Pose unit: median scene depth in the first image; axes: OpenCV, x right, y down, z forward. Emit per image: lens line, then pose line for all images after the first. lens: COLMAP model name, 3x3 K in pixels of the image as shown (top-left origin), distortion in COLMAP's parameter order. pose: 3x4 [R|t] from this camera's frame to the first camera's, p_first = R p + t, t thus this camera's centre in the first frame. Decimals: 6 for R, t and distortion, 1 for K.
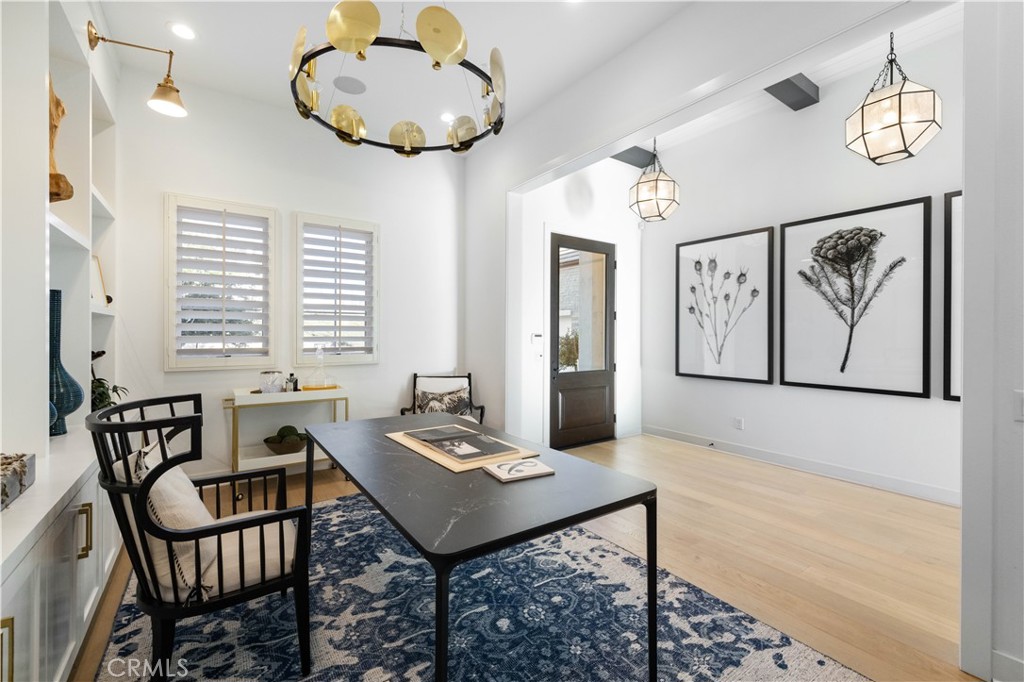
lens RADIAL K [[432.6, 0, 506.3], [0, 432.6, 335.9], [0, 0, 1]] dist [0.003005, 0.000362]
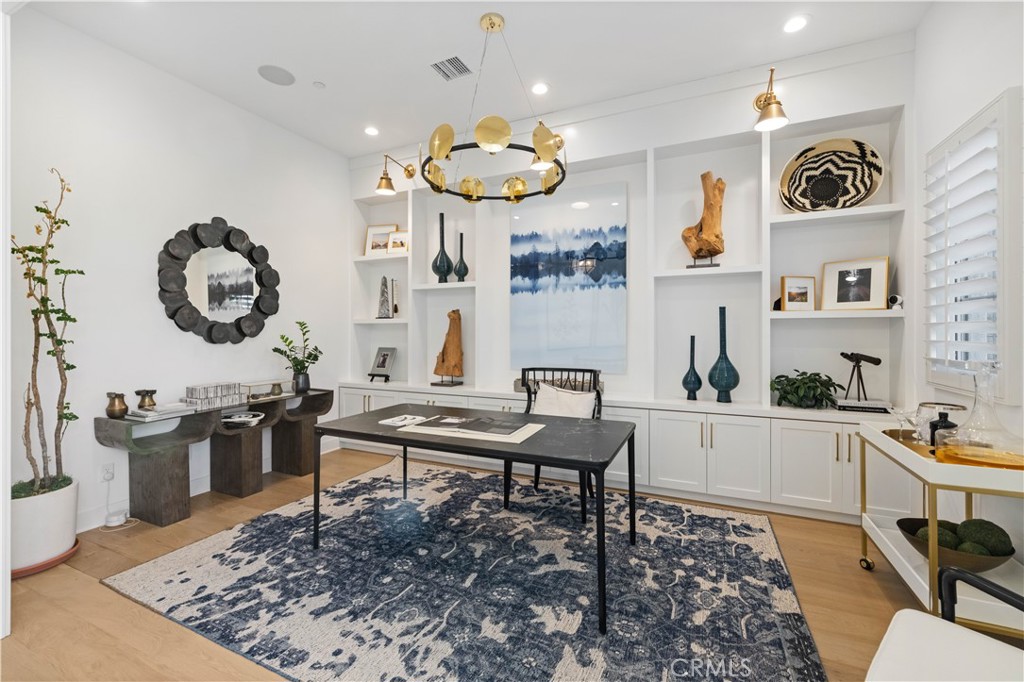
lens RADIAL K [[432.6, 0, 502.6], [0, 432.6, 334.9], [0, 0, 1]] dist [0.003005, 0.000362]
pose [[-0.866580, -0.001180, -0.499037, 0.383613], [-0.006359, 0.999942, 0.008678, -0.012243], [0.498998, 0.010693, -0.866537, 1.954636]]
